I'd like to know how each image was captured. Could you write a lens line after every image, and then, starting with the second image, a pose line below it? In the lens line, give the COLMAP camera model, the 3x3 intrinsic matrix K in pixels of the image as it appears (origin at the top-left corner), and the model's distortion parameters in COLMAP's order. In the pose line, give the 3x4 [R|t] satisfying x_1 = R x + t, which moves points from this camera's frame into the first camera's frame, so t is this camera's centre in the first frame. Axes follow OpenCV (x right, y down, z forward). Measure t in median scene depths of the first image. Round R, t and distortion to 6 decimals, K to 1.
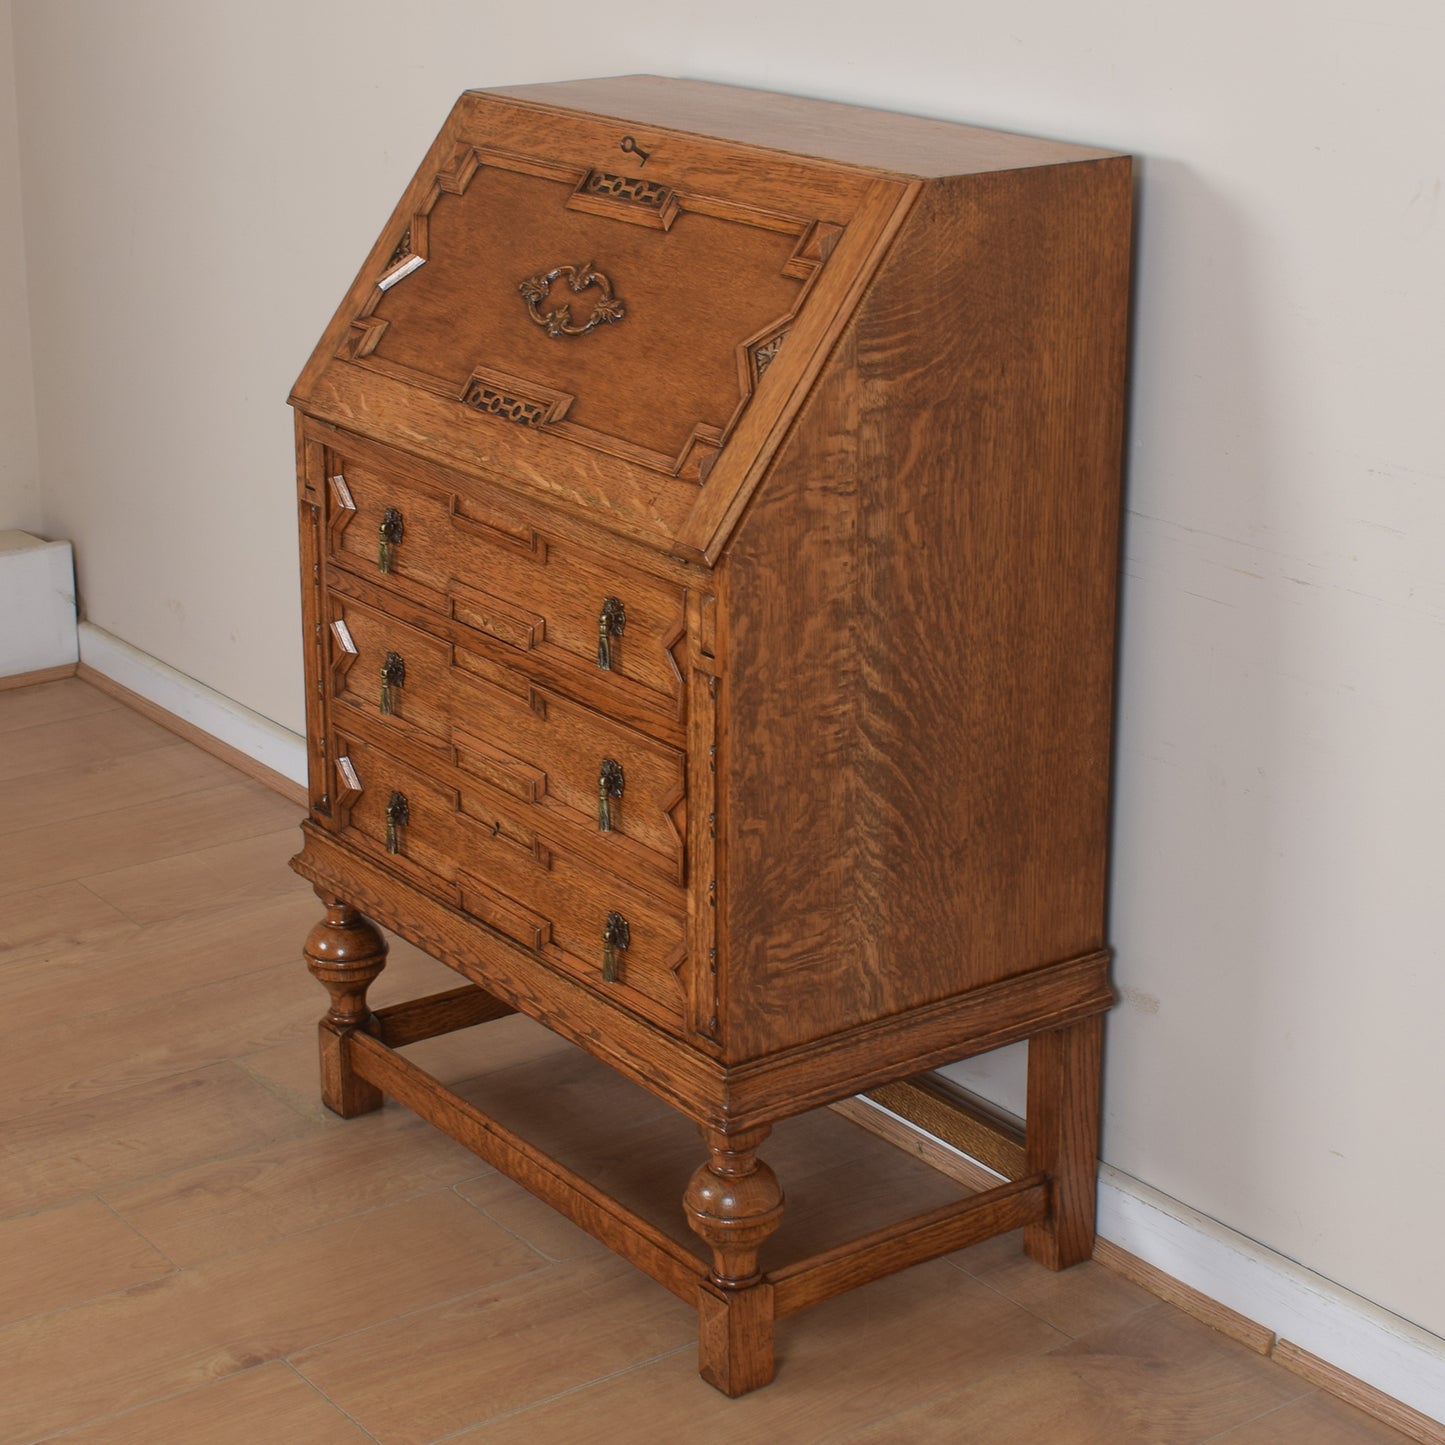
lens RADIAL K [[3040.8, 0, 723.3], [0, 3040.8, 615.0], [0, 0, 1]] dist [-0.033159, -0.134128]
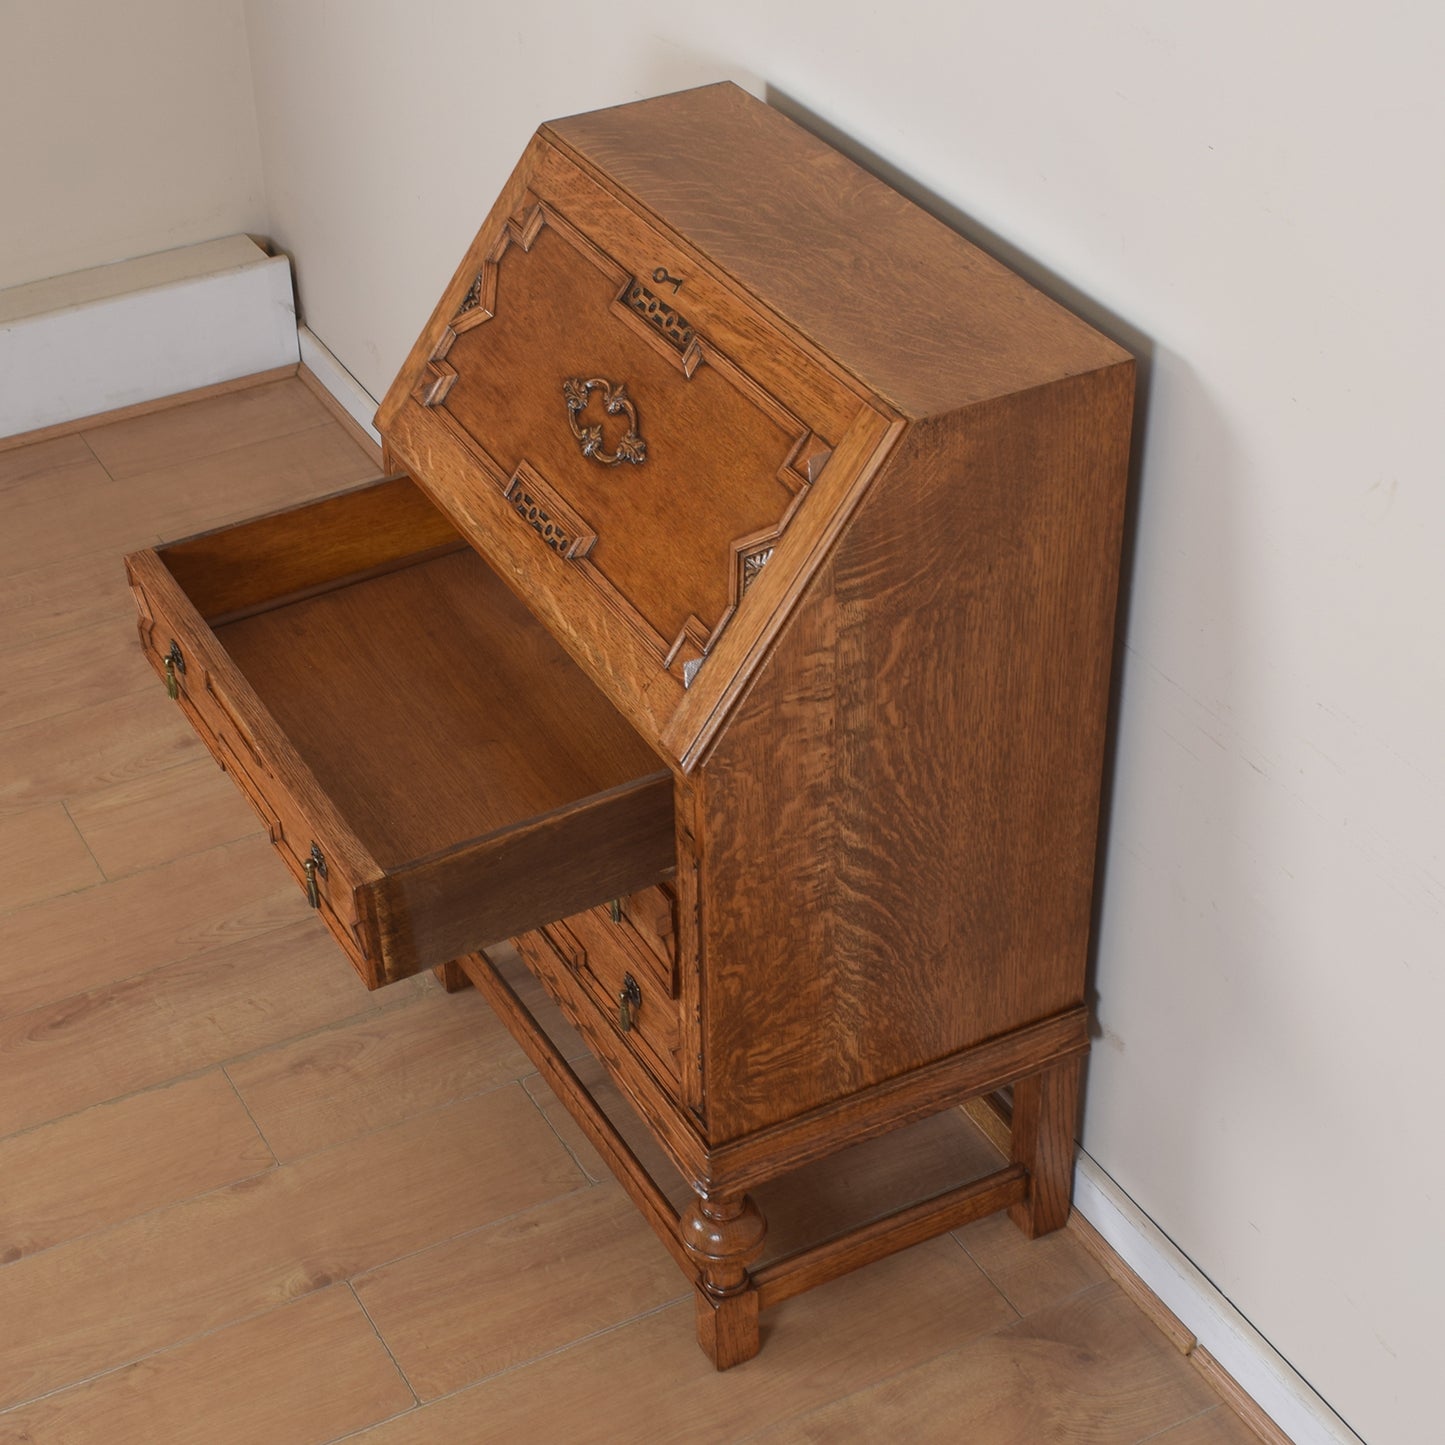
lens RADIAL K [[2728.6, 0, 676.6], [0, 2728.6, 724.1], [0, 0, 1]] dist [-0.063782, -0.134067]
pose [[0.988786, 0.066514, -0.133707, 0.111797], [-0.020632, 0.947593, 0.318813, -0.317749], [0.147905, -0.312480, 0.938339, 0.093408]]
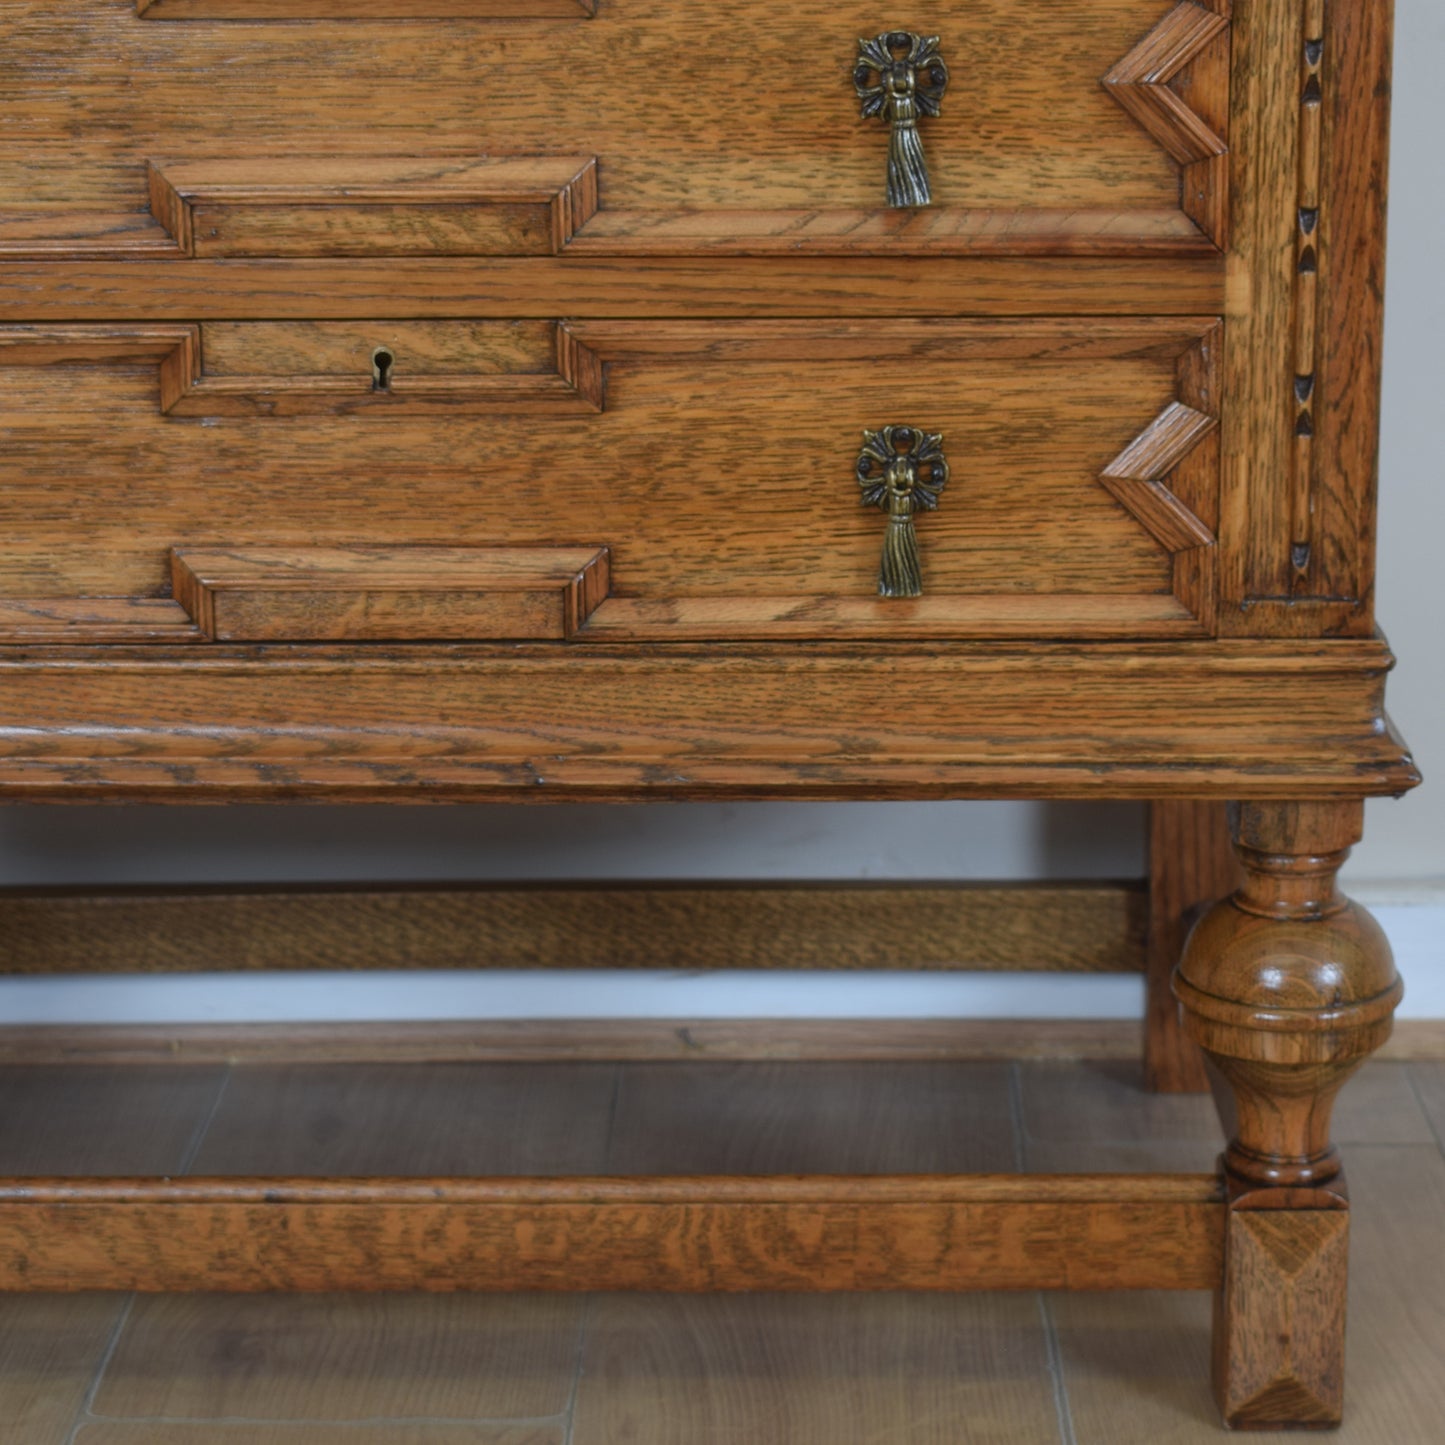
lens RADIAL K [[3710.0, 0, 754.3], [0, 3710.0, 723.9], [0, 0, 1]] dist [-0.045746, 0.248565]
pose [[0.602733, -0.205662, 0.770983, -0.459619], [0.237685, 0.968628, 0.072569, 0.098561], [-0.761721, 0.139511, 0.632707, 0.716247]]
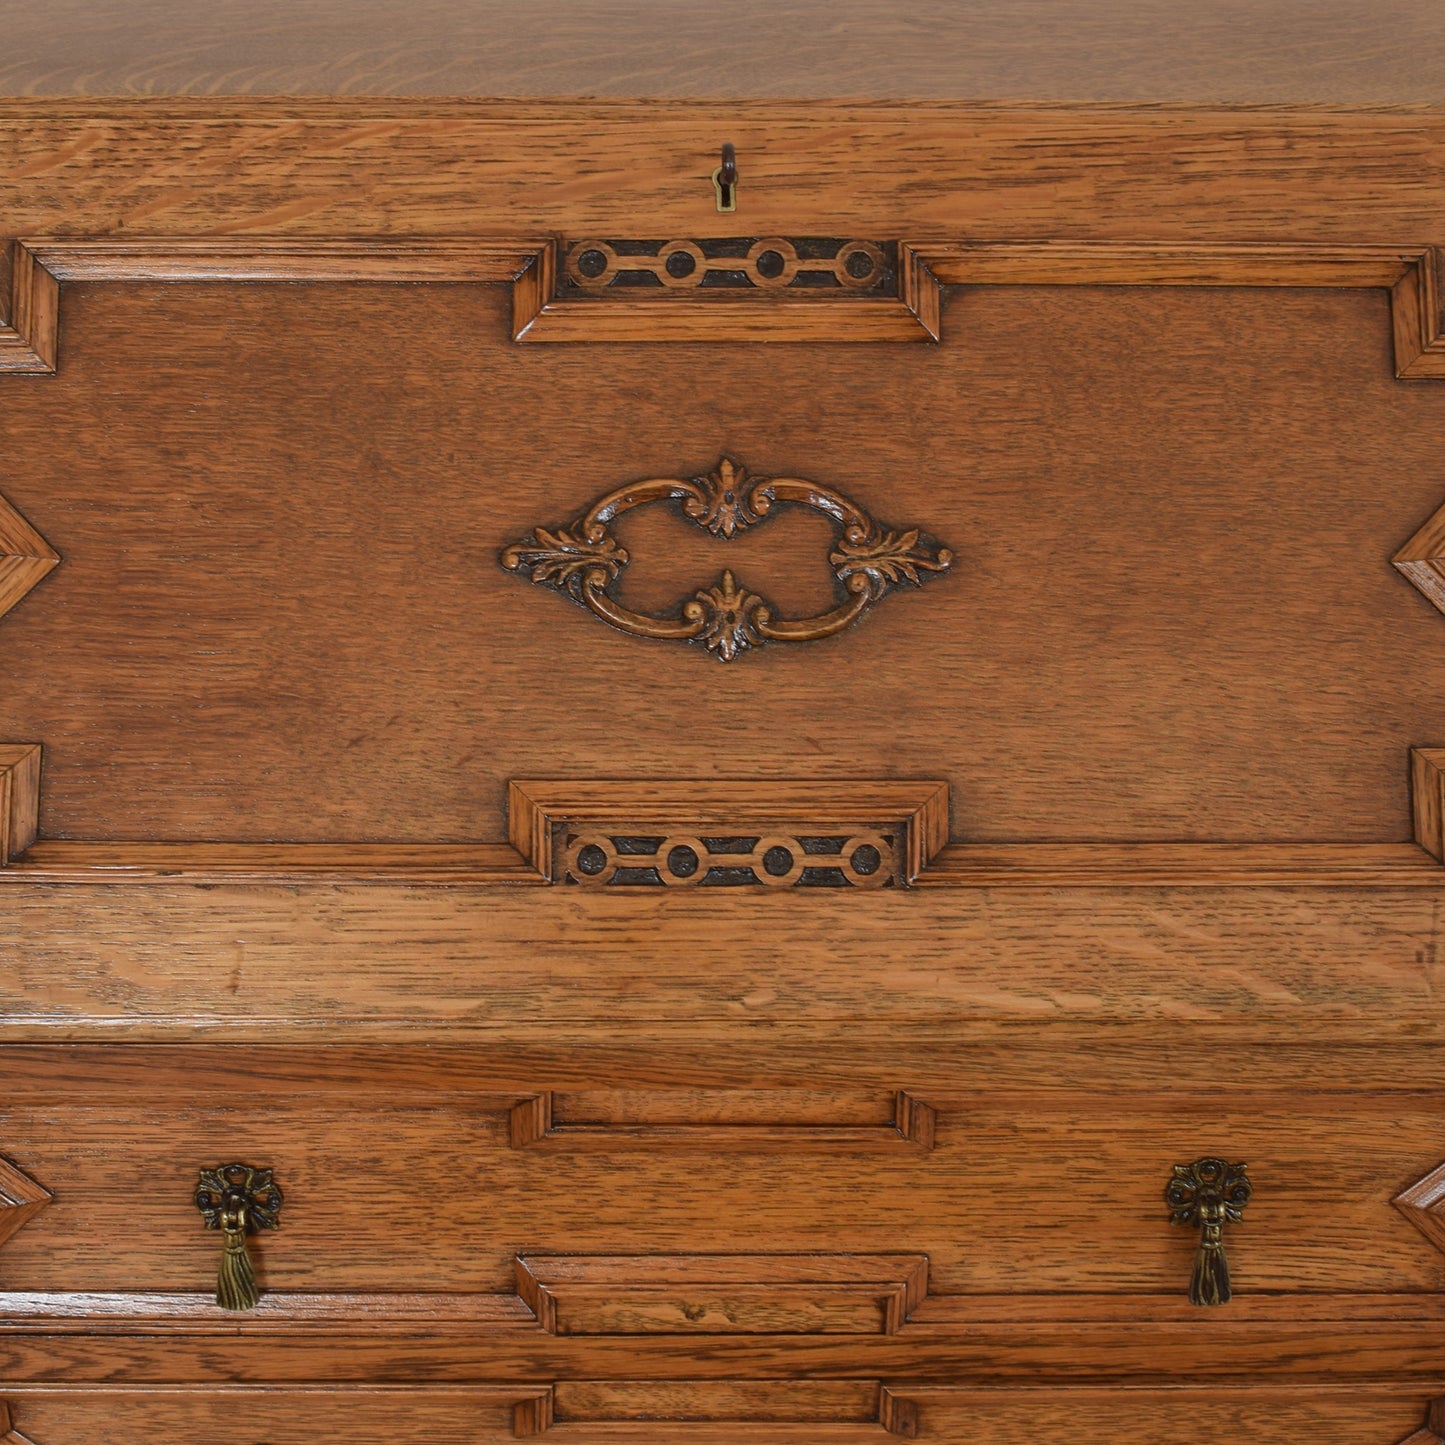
lens RADIAL K [[2776.0, 0, 706.5], [0, 2776.0, 597.2], [0, 0, 1]] dist [-0.054074, -0.153200]
pose [[0.575121, -0.367913, 0.730668, -0.348503], [0.228189, 0.929860, 0.288601, -0.219251], [-0.785599, 0.000749, 0.618735, 0.798000]]
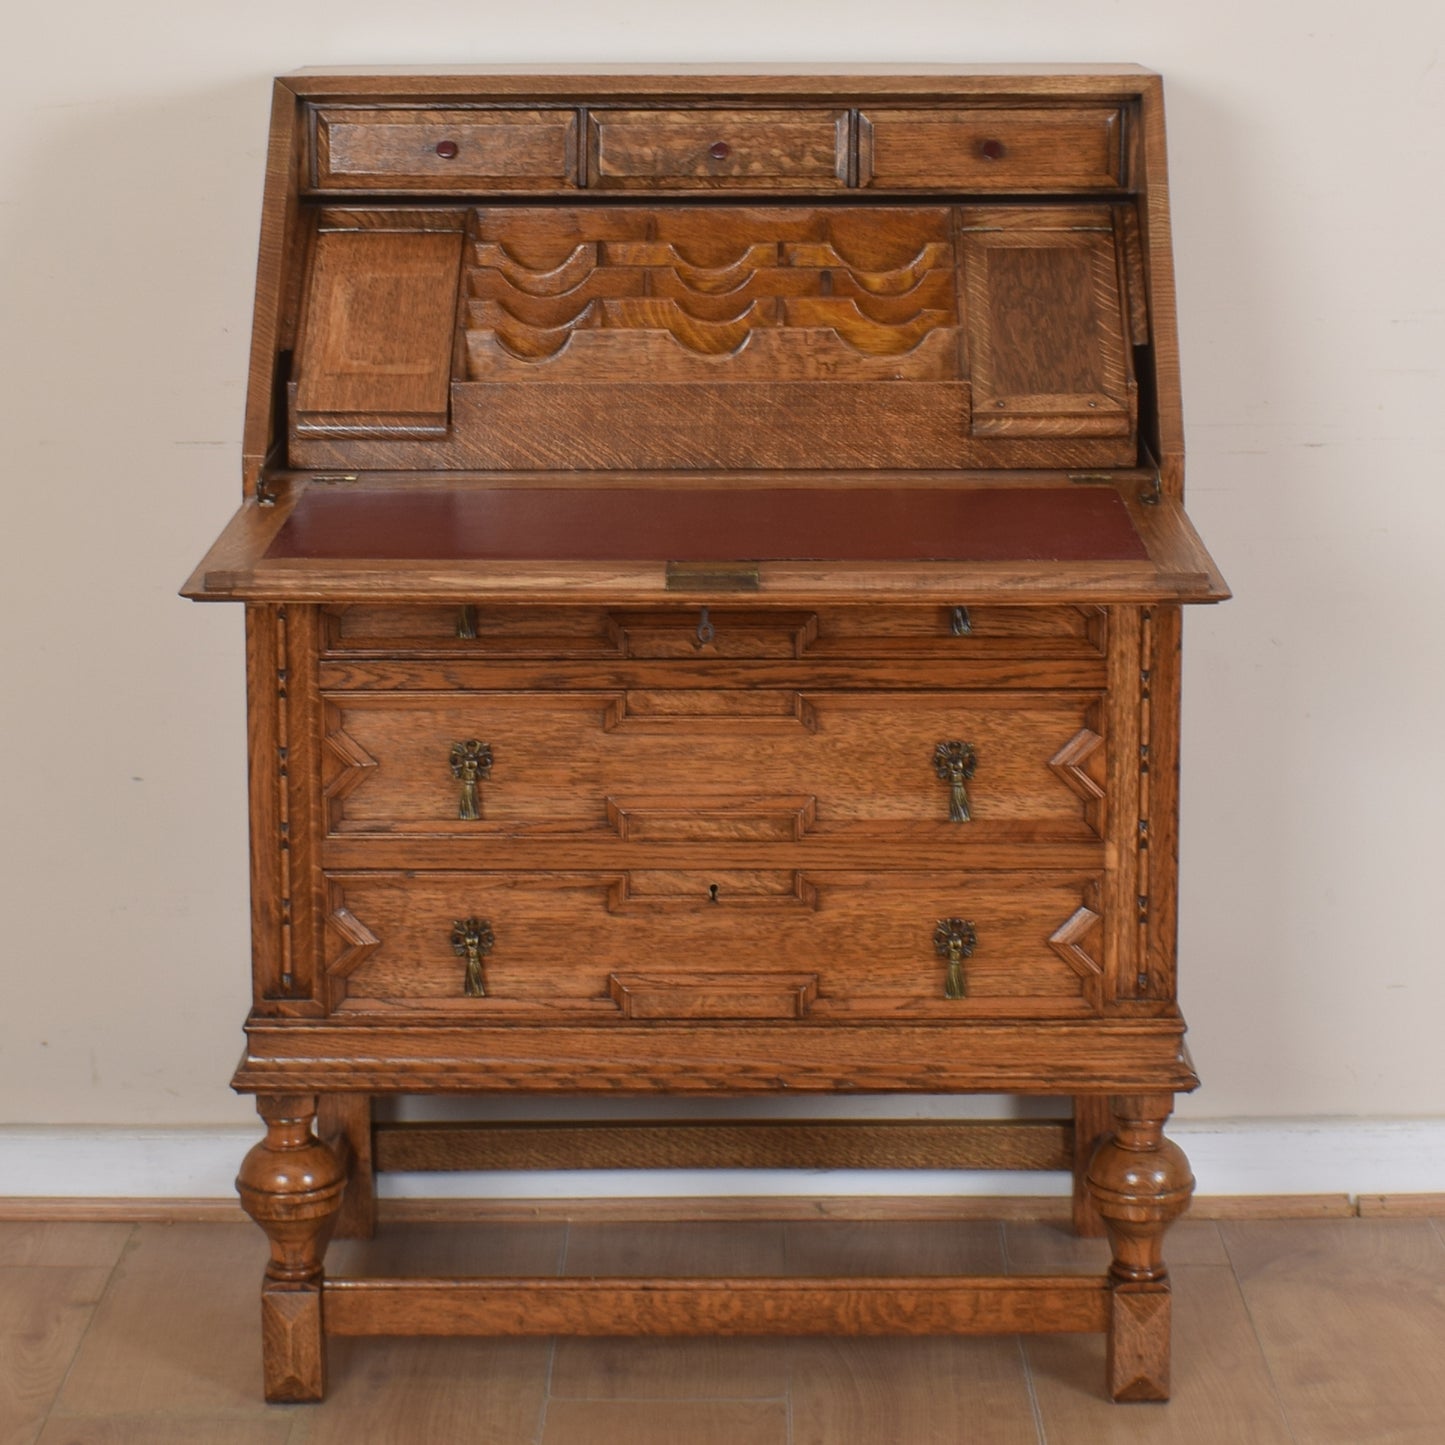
lens RADIAL K [[3756.3, 0, 725.3], [0, 3756.3, 371.2], [0, 0, 1]] dist [-0.079304, -0.039932]
pose [[0.595466, -0.099759, 0.797163, -0.959961], [0.234994, 0.970491, -0.054087, -0.014372], [-0.768243, 0.219535, 0.601337, 0.363653]]
